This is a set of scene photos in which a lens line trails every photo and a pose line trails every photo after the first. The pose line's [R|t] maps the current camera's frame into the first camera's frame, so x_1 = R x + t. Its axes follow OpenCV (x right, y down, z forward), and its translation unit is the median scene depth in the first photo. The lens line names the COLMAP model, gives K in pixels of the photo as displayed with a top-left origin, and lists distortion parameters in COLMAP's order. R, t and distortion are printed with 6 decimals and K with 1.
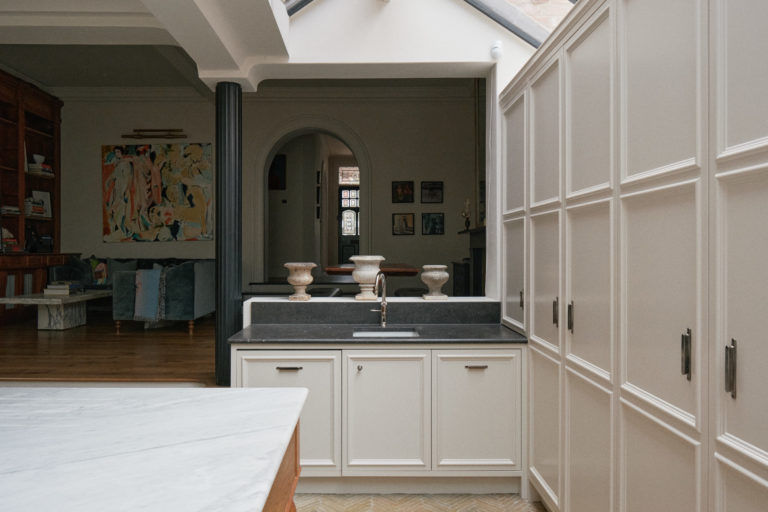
lens RADIAL K [[542.5, 0, 369.3], [0, 542.5, 259.4], [0, 0, 1]] dist [-0.002819, -0.000587]
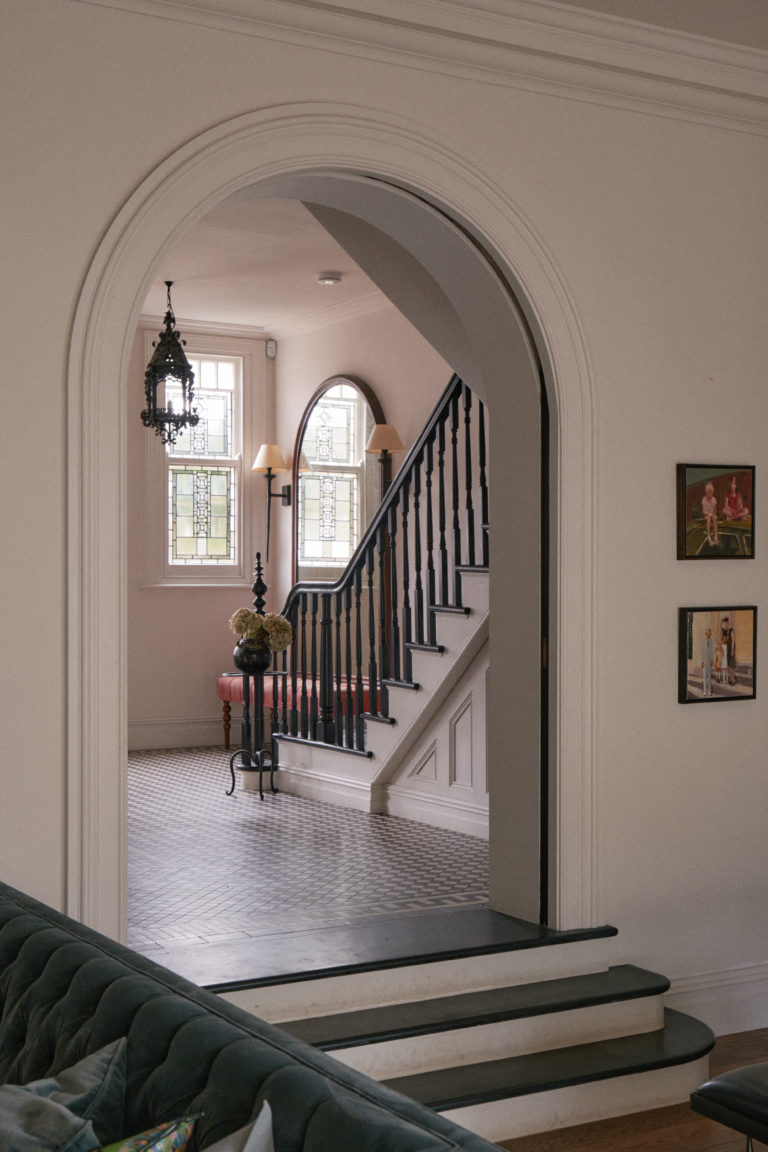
lens RADIAL K [[1560.4, 0, 374.4], [0, 1560.4, 584.3], [0, 0, 1]] dist [-0.035133, 0.000000]
pose [[0.863451, 0.005621, 0.504401, -0.391201], [0.003681, 0.999841, -0.017443, -0.083271], [-0.504419, 0.016918, 0.863293, 0.512392]]
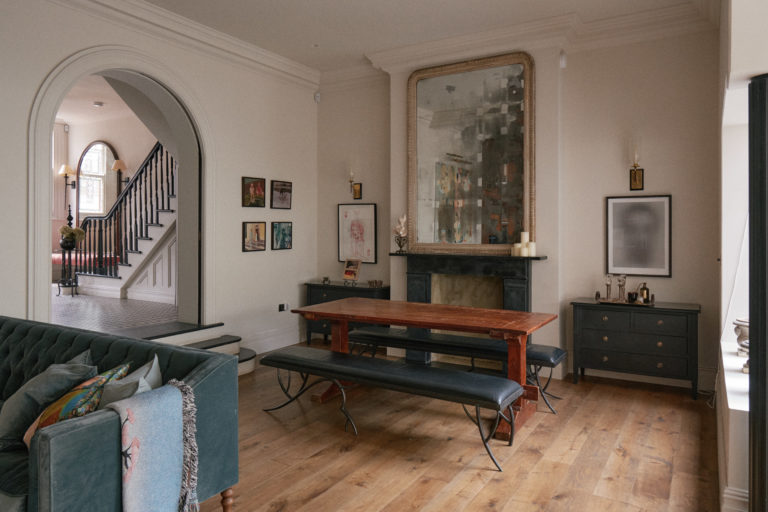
lens RADIAL K [[542.5, 0, 394.4], [0, 542.5, 231.4], [0, 0, 1]] dist [-0.002819, -0.000587]
pose [[0.491990, 0.003028, 0.870596, -0.482004], [0.007367, 0.999944, -0.007641, -0.064973], [-0.870570, 0.010173, 0.491940, 0.478627]]
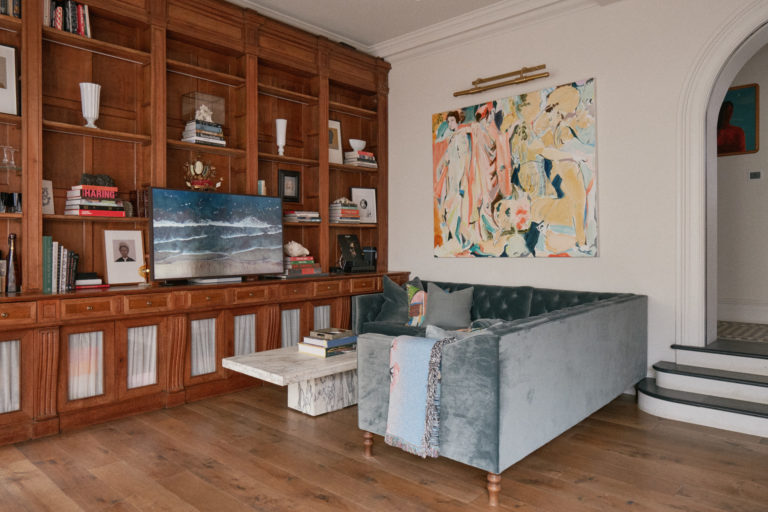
lens RADIAL K [[542.5, 0, 375.2], [0, 542.5, 246.9], [0, 0, 1]] dist [-0.002819, -0.000587]
pose [[0.730151, 0.002158, -0.683282, -0.081590], [-0.007884, 0.999955, -0.005267, -0.040748], [0.683240, 0.009233, 0.730136, 0.457154]]
